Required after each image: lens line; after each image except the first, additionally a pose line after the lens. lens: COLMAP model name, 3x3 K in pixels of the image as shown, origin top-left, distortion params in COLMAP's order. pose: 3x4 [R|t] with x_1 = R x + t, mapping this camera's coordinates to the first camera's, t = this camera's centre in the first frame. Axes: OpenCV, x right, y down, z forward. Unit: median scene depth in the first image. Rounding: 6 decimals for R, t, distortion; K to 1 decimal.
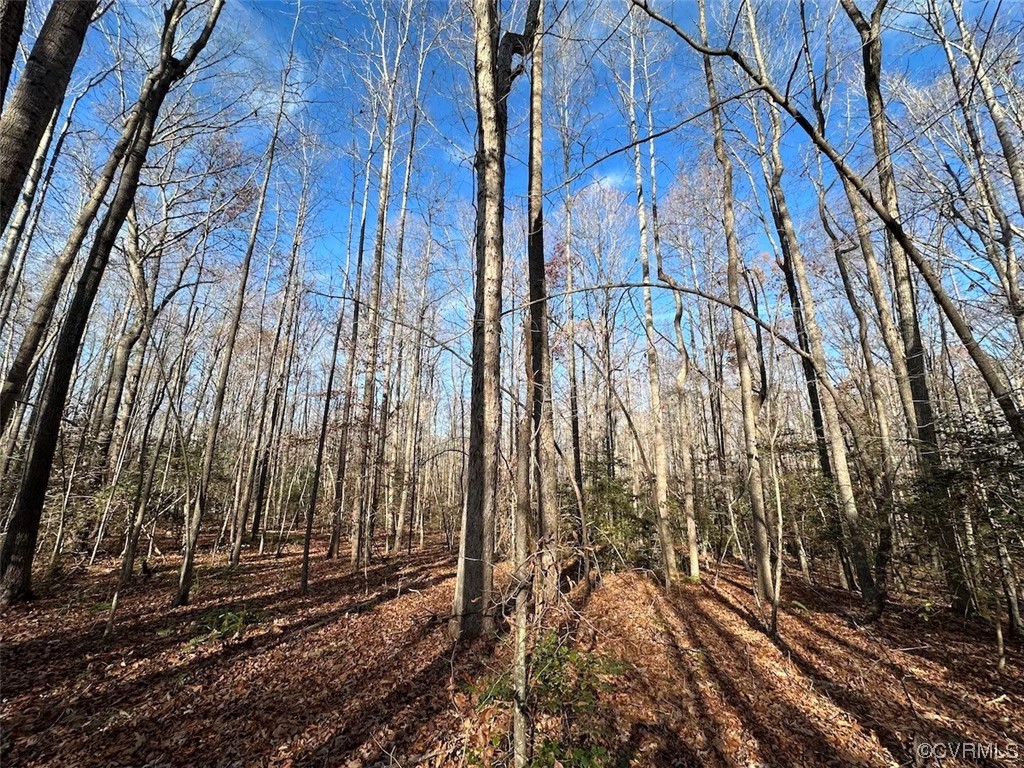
lens RADIAL K [[407.2, 0, 512.0], [0, 407.2, 384.0], [0, 0, 1]] dist [-0.002464, -0.000170]
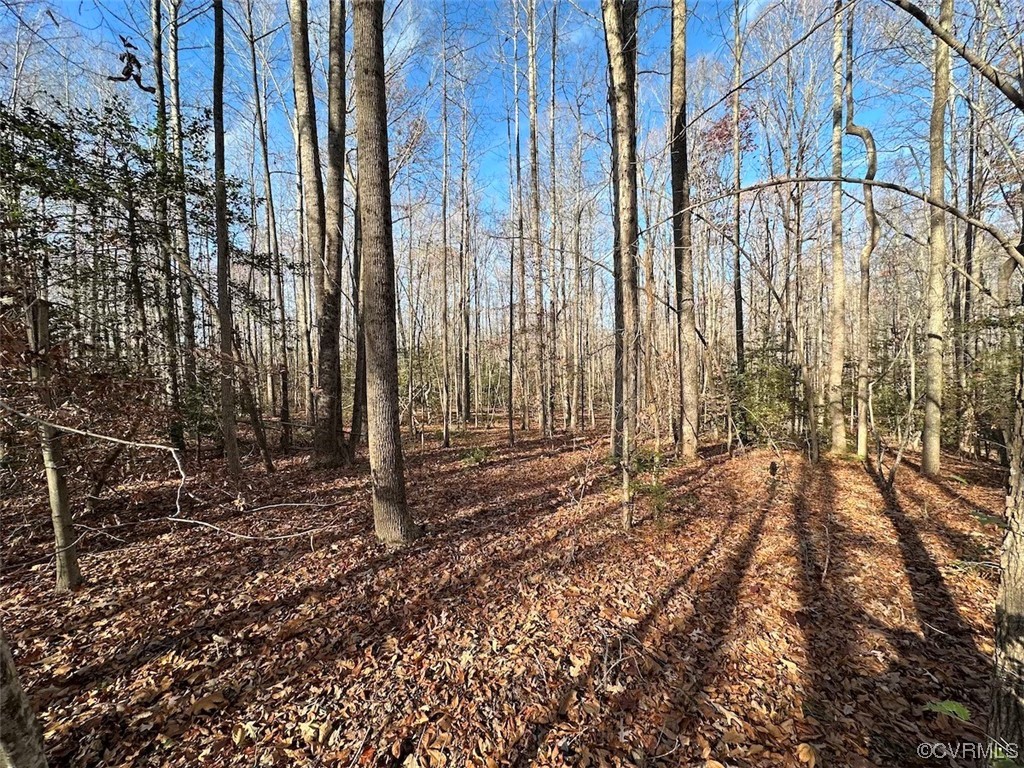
lens RADIAL K [[407.2, 0, 512.0], [0, 407.2, 384.0], [0, 0, 1]] dist [-0.002464, -0.000170]
pose [[0.916402, -0.015517, -0.399959, 0.091671], [0.118493, 0.964974, 0.234060, -0.058781], [0.382318, -0.261885, 0.886143, -0.276661]]
